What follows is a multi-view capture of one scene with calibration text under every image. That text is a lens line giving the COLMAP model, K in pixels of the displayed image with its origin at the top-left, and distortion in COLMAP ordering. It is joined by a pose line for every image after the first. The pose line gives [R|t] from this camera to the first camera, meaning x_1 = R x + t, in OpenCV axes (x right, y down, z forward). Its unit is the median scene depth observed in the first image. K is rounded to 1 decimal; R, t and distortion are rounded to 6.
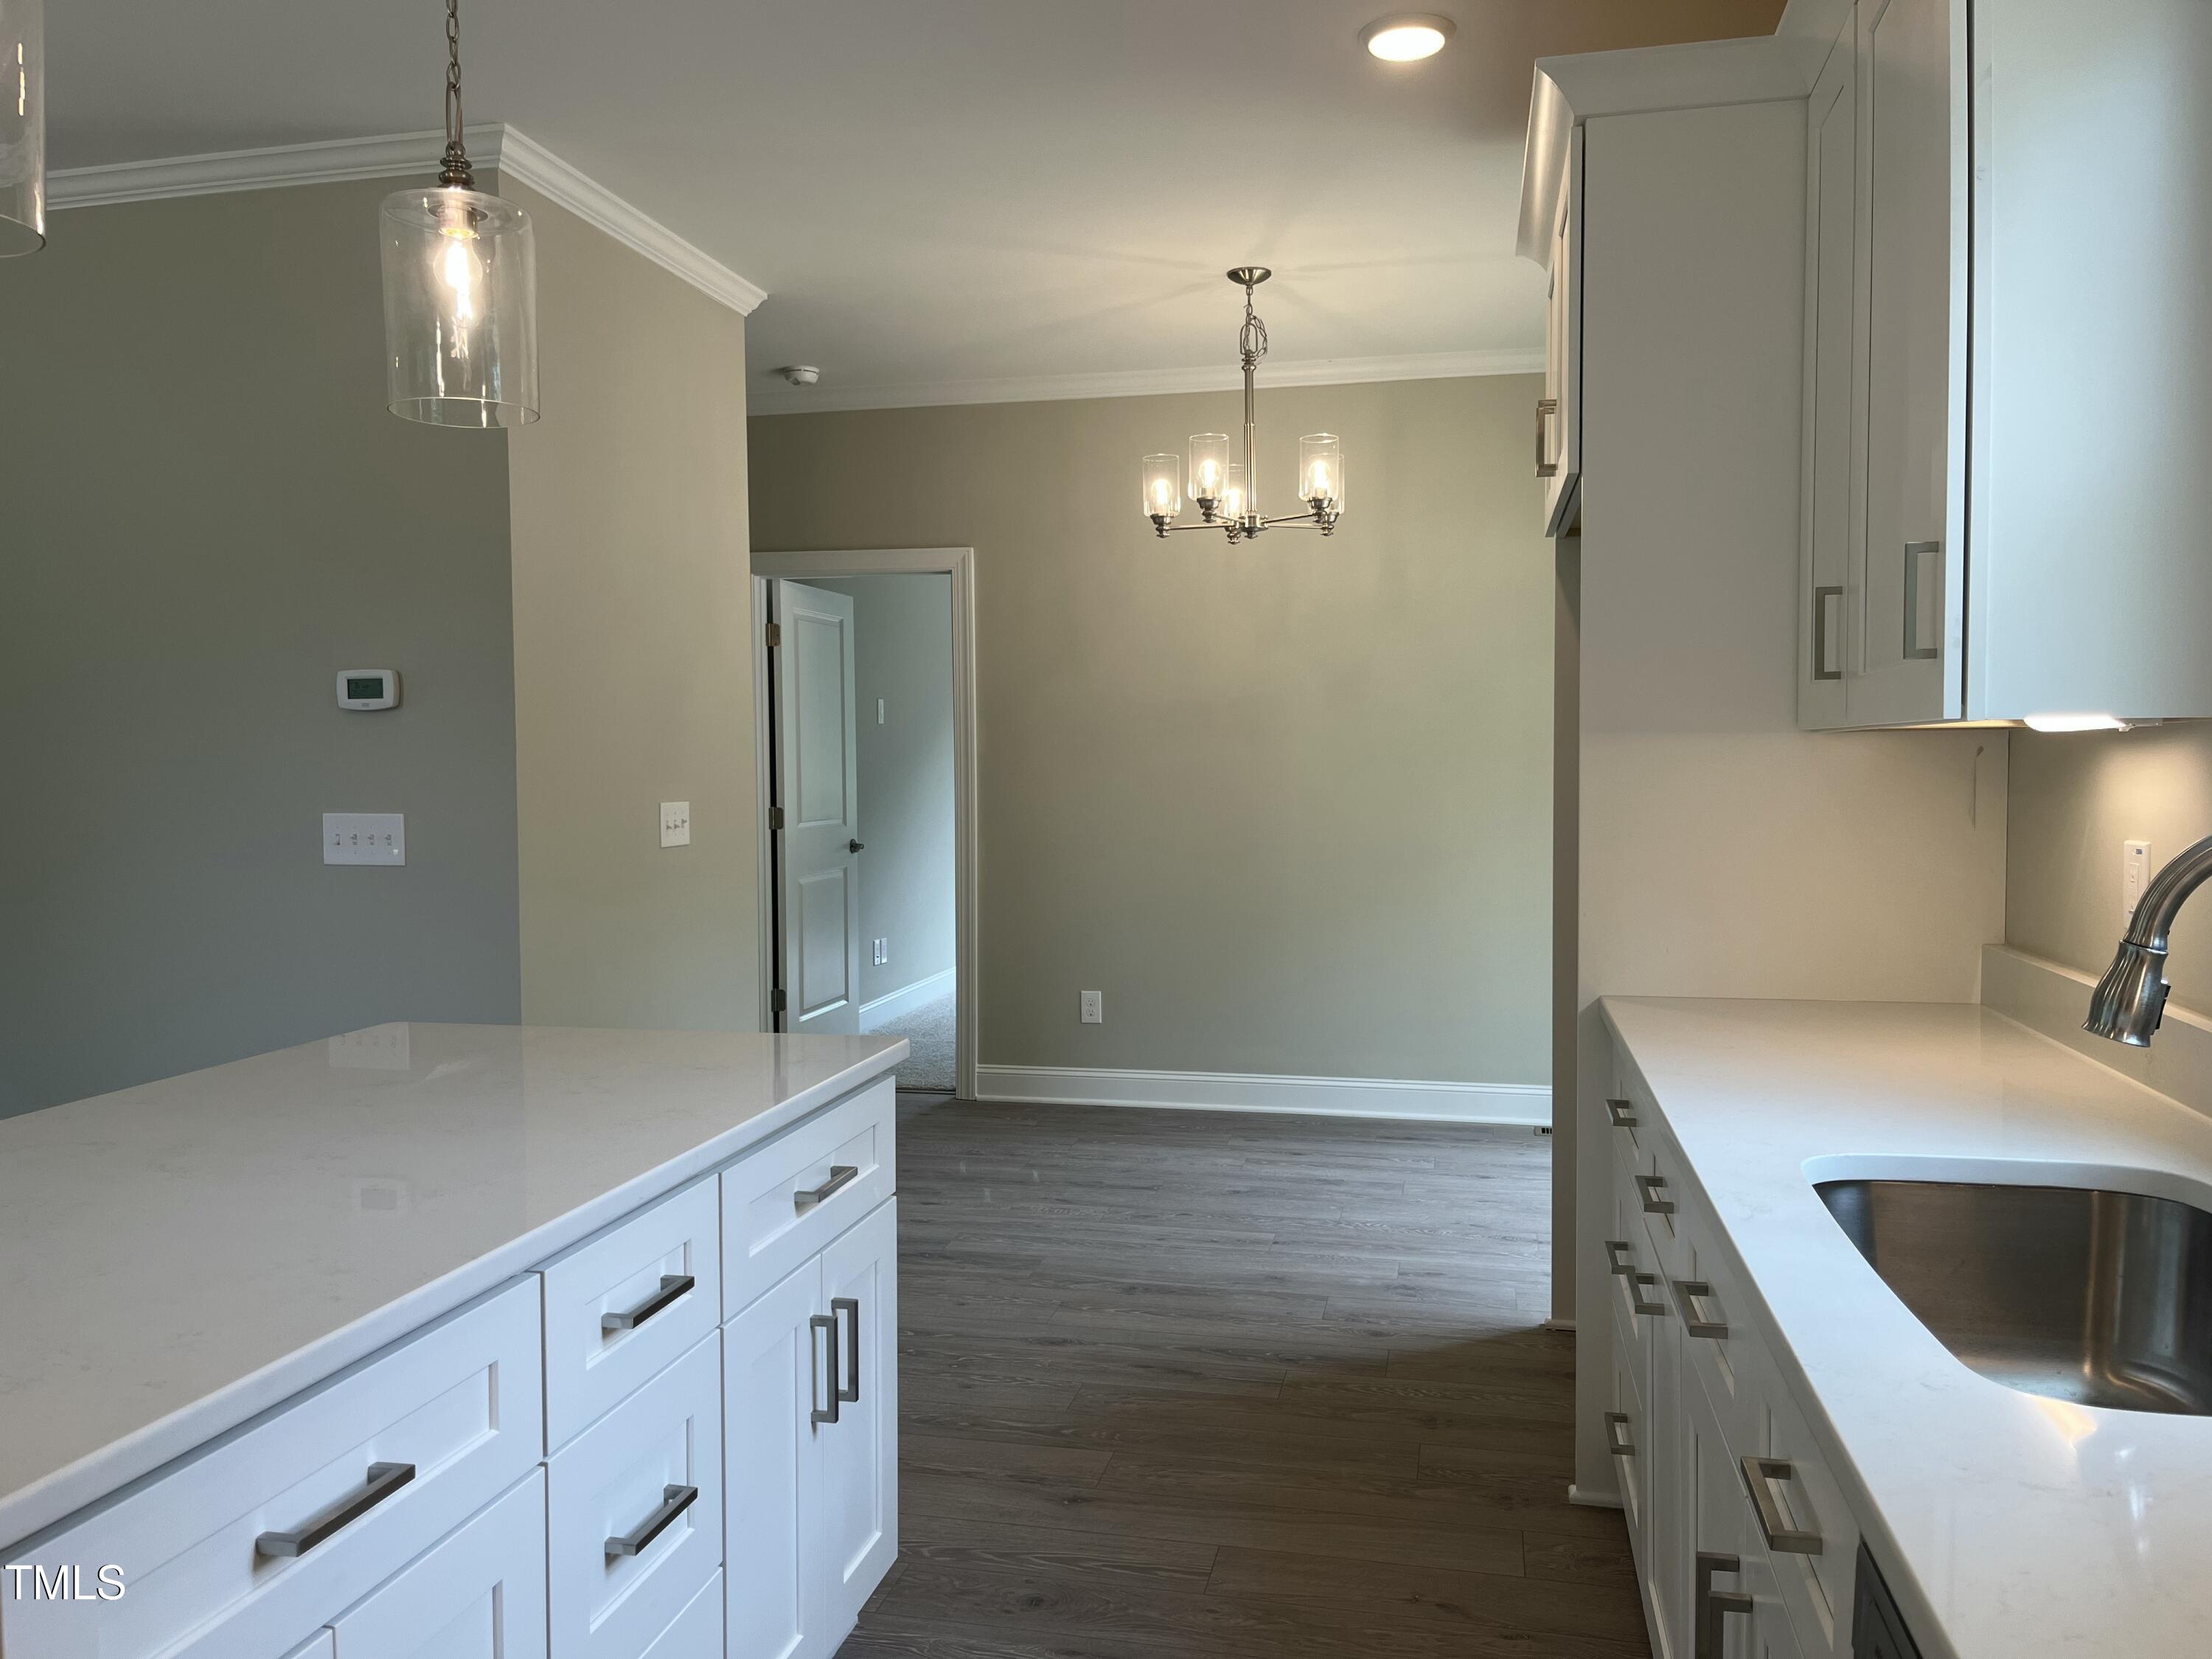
lens RADIAL K [[1674.4, 0, 1086.6], [0, 1674.4, 829.3], [0, 0, 1]] dist [0.058719, -0.078903]
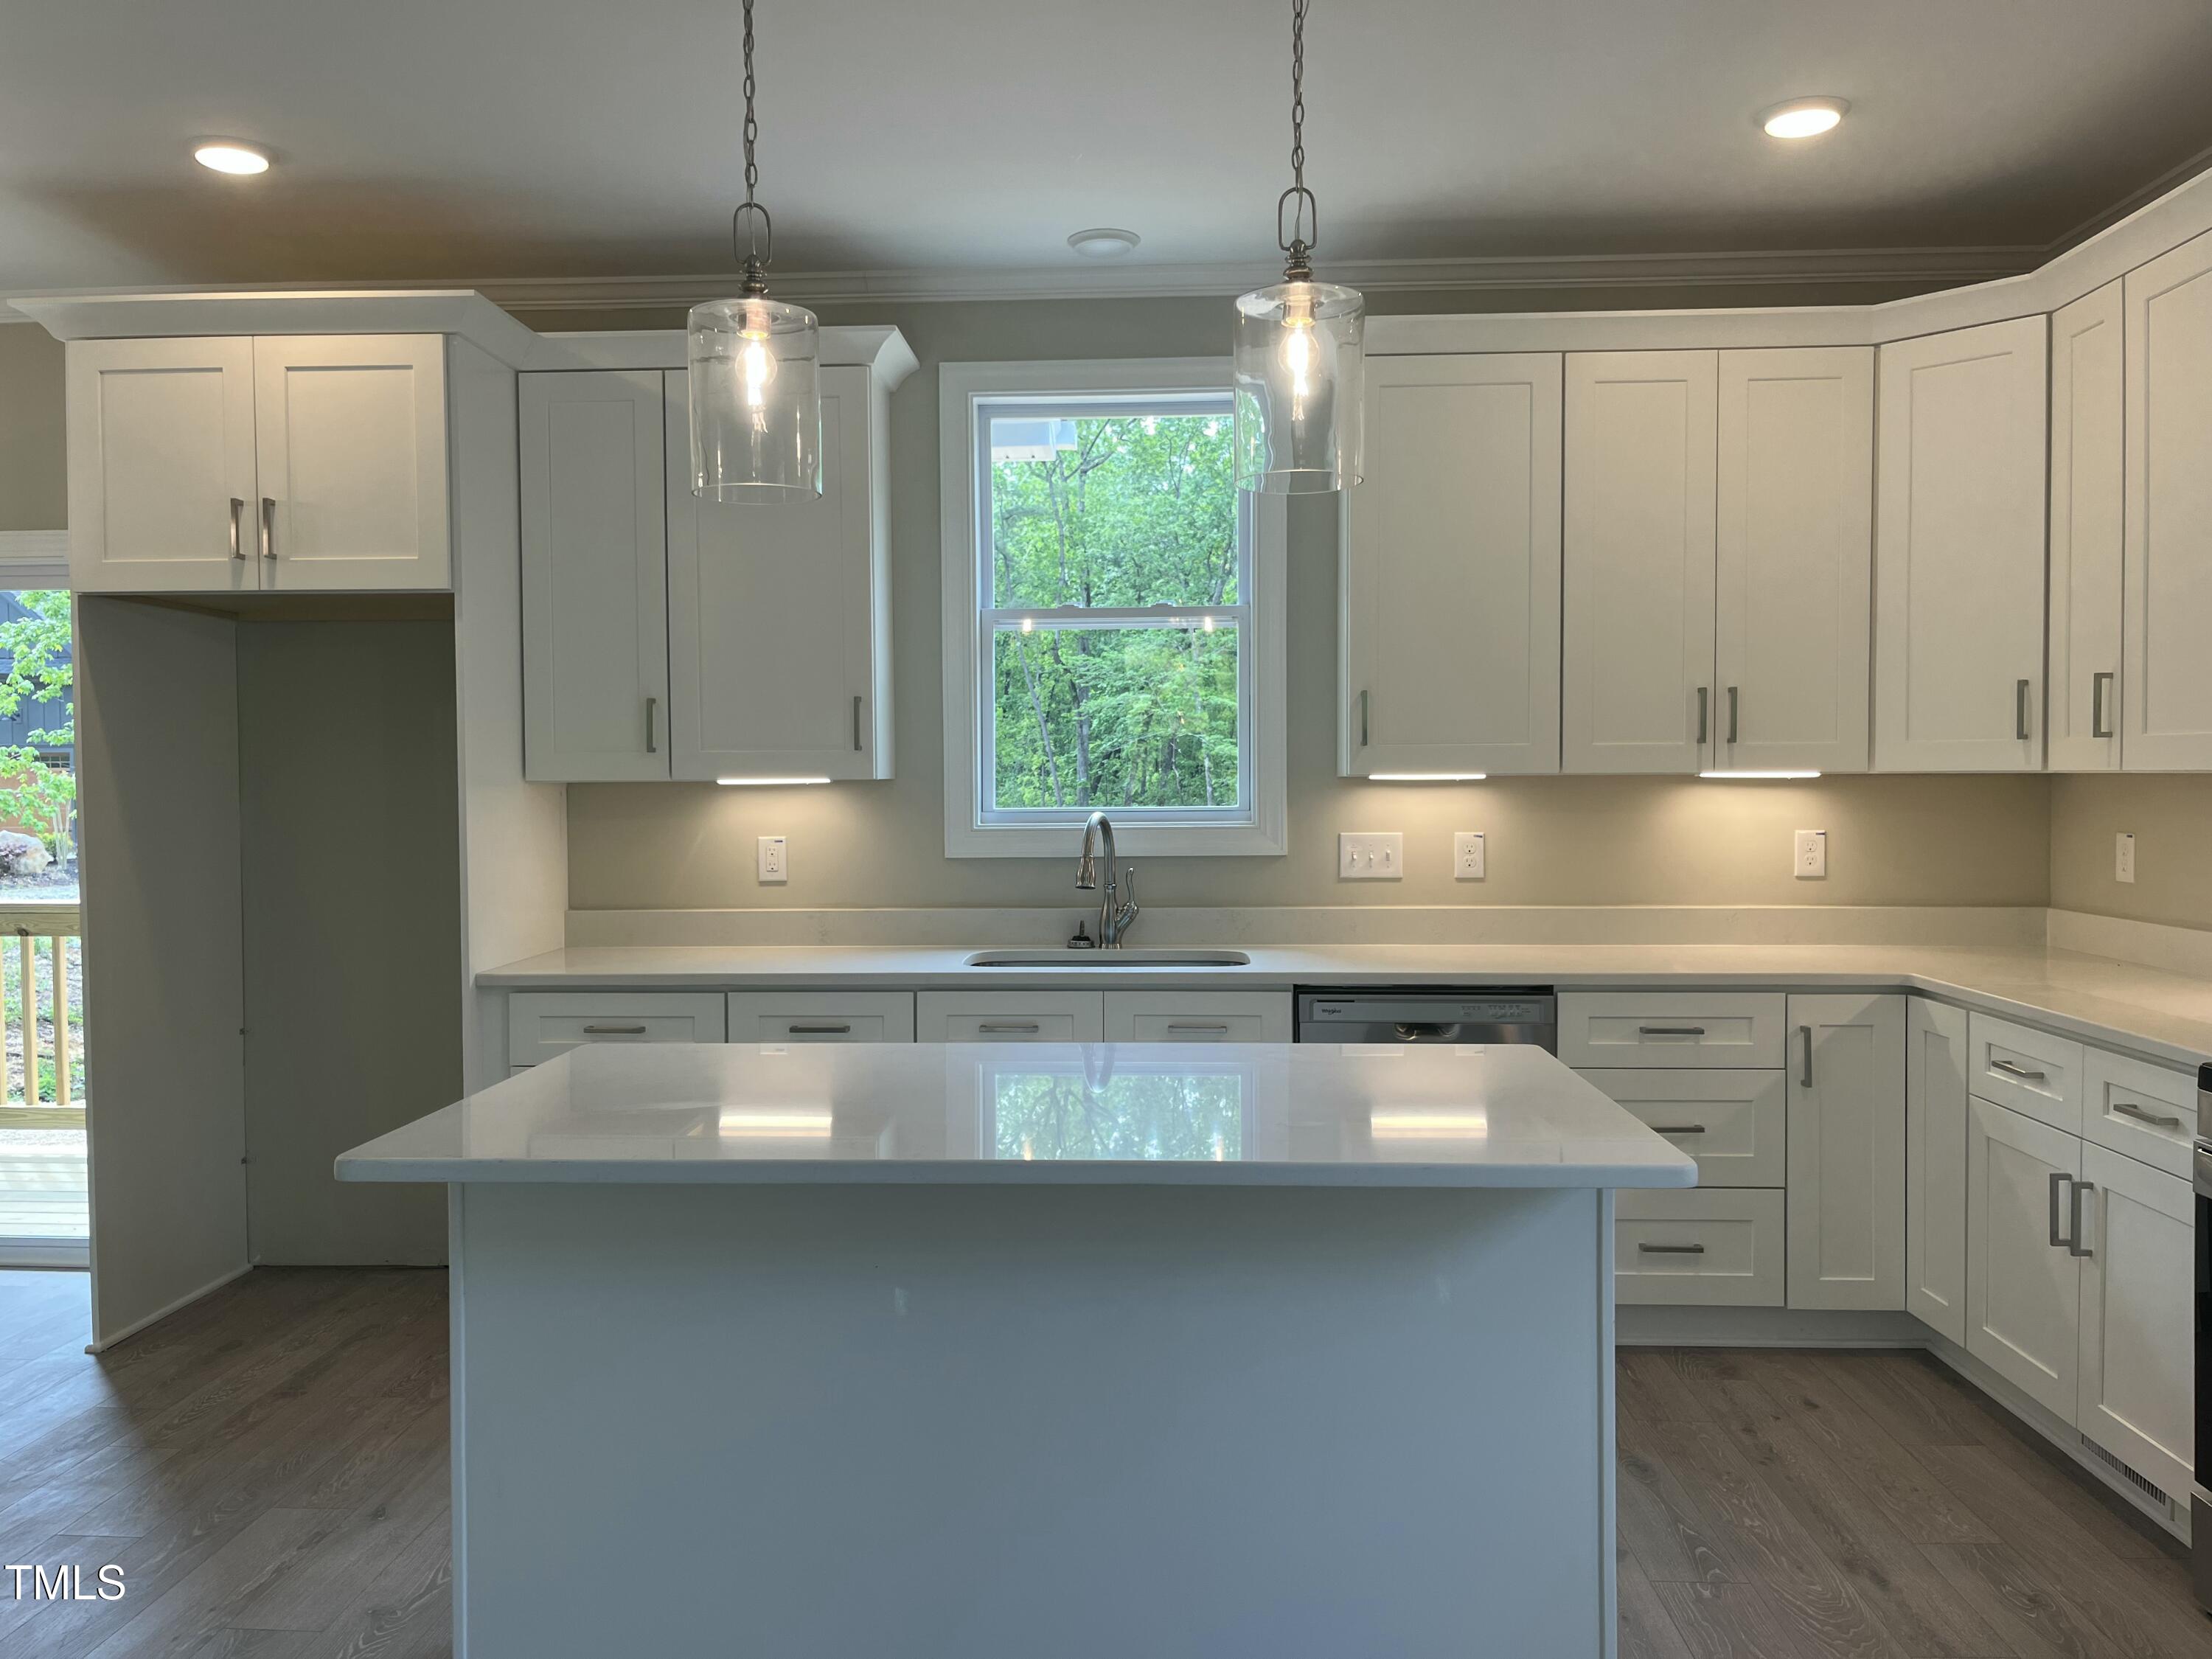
lens RADIAL K [[1674.4, 0, 1093.4], [0, 1674.4, 826.1], [0, 0, 1]] dist [0.058719, -0.078903]
pose [[-0.175921, -0.020103, 0.984199, -0.744301], [0.053012, 0.998147, 0.029864, -0.023495], [-0.982976, 0.057428, -0.174529, 0.486860]]
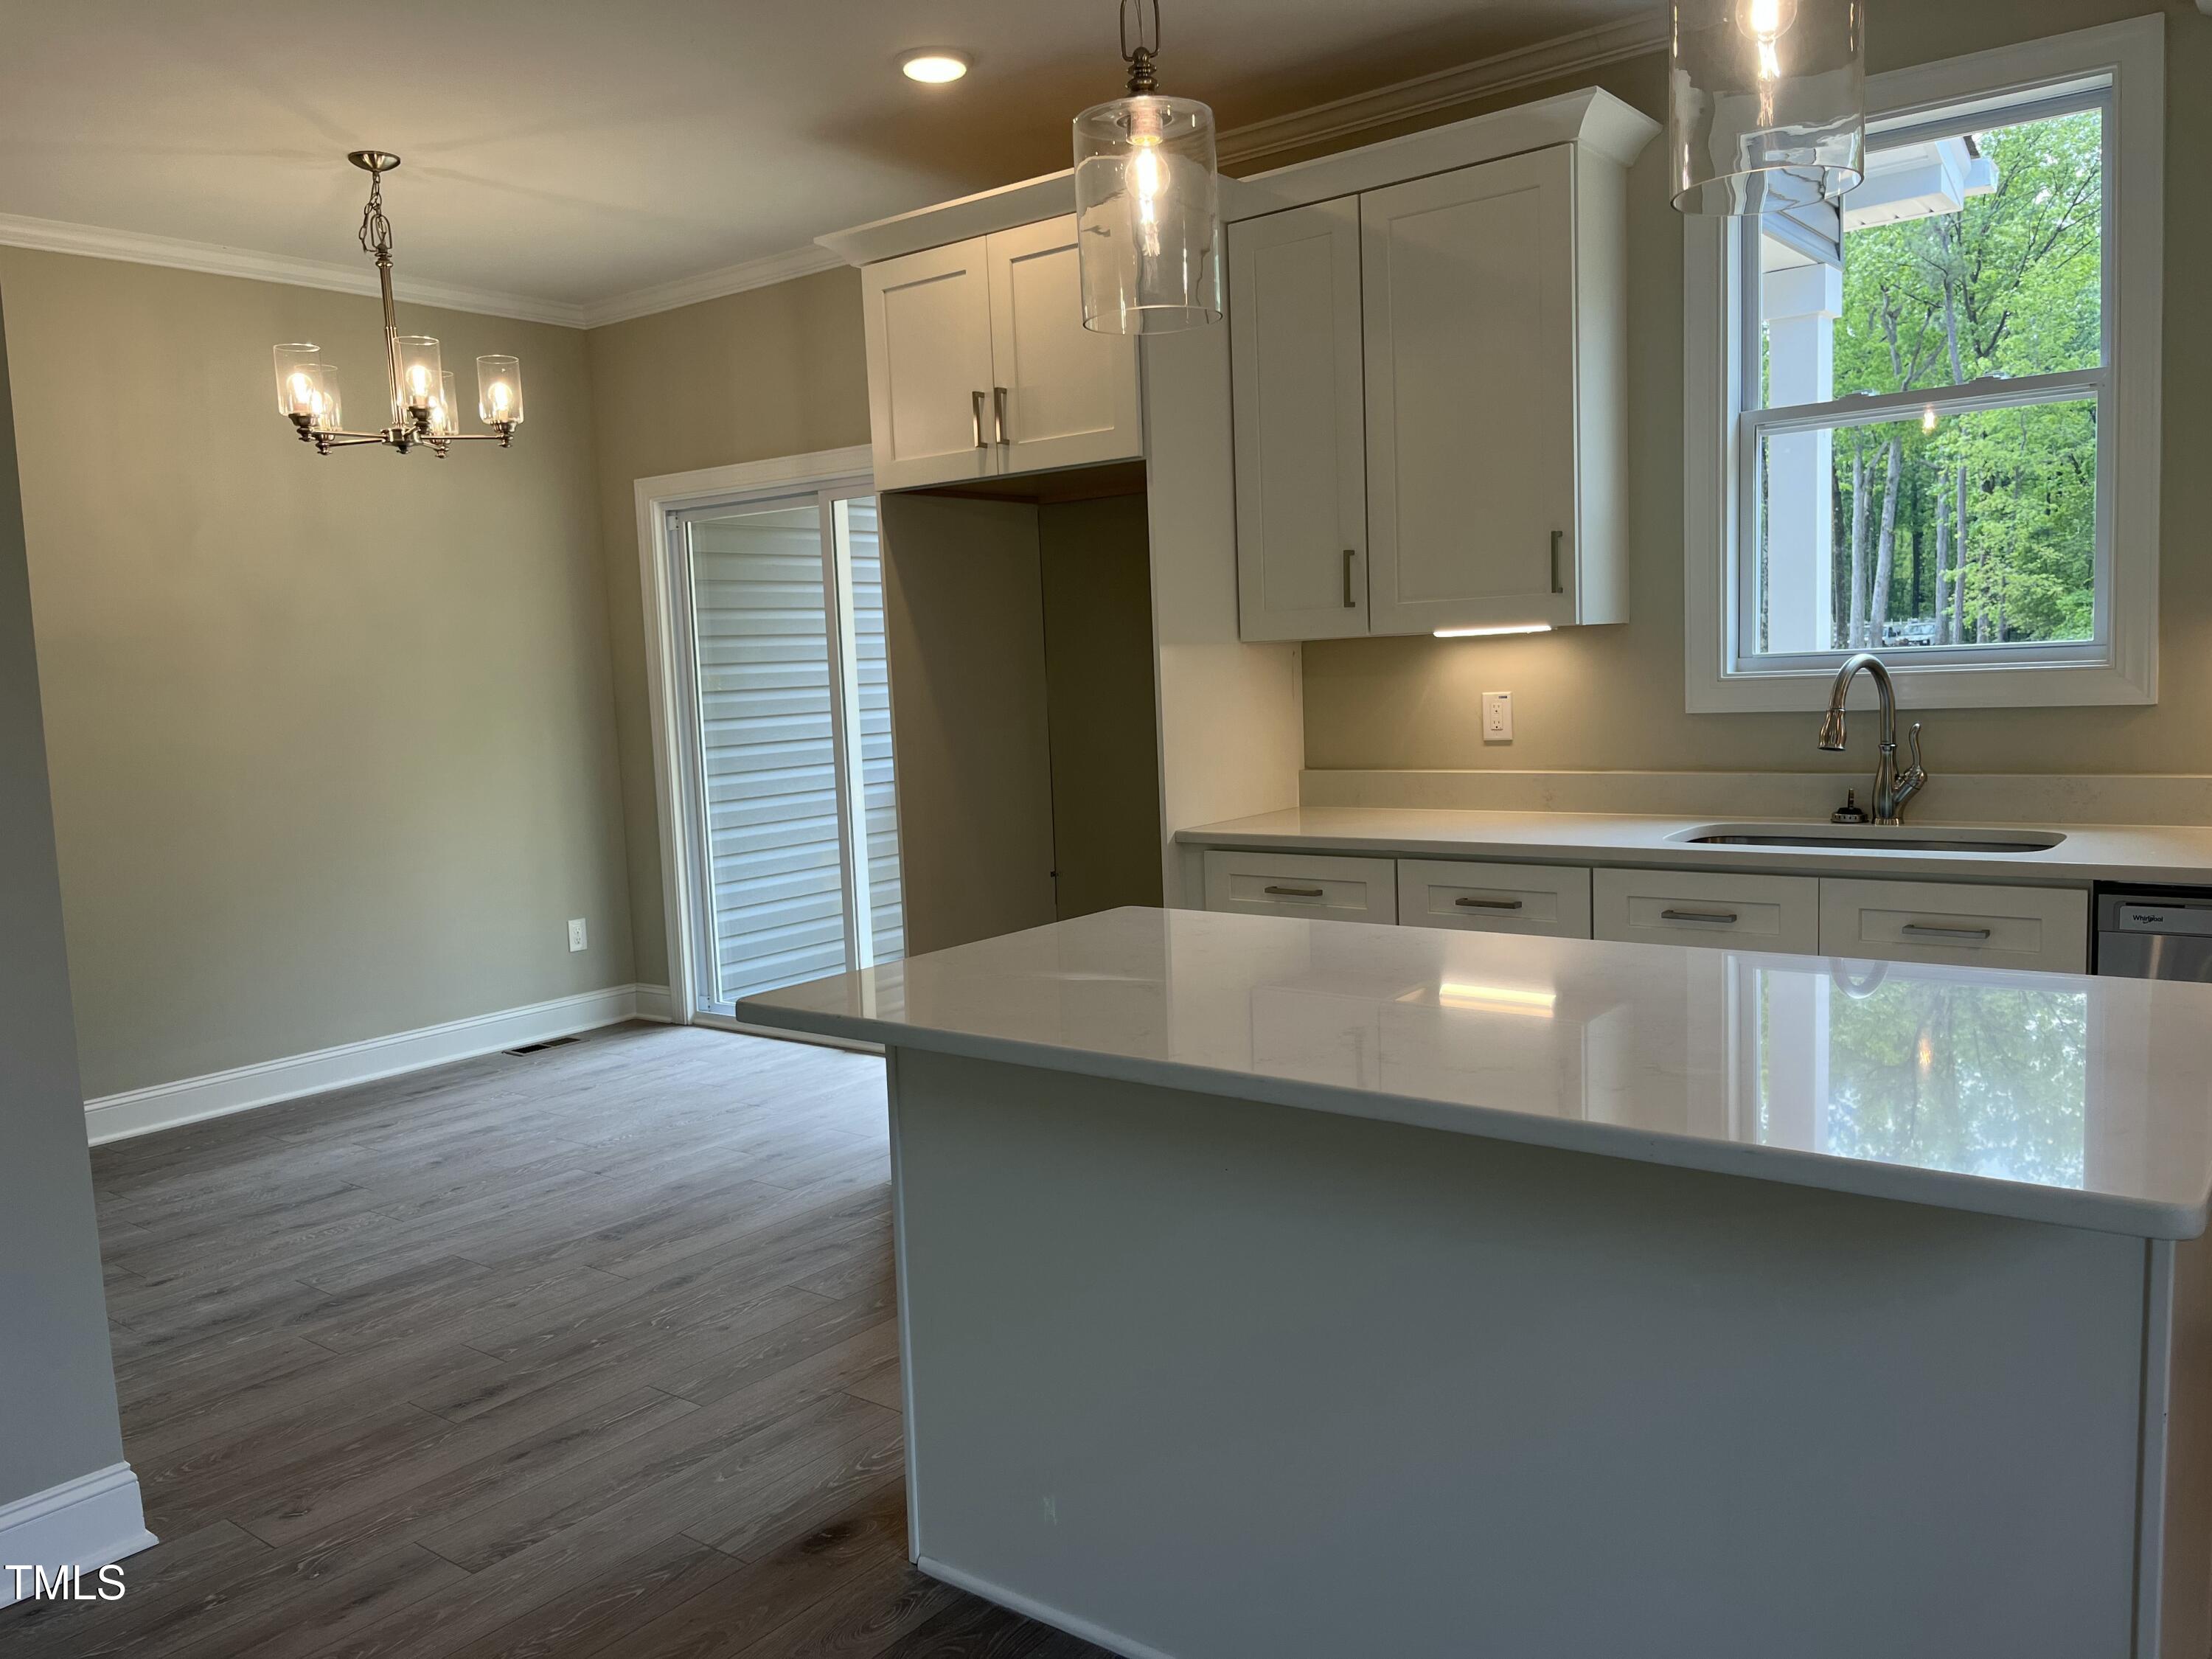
lens RADIAL K [[1674.4, 0, 1088.6], [0, 1674.4, 837.6], [0, 0, 1]] dist [0.058719, -0.078903]
pose [[0.426167, -0.107054, 0.898288, -0.656823], [0.080924, 0.993504, 0.080009, -0.009659], [-0.901018, 0.038596, 0.432062, 0.299967]]
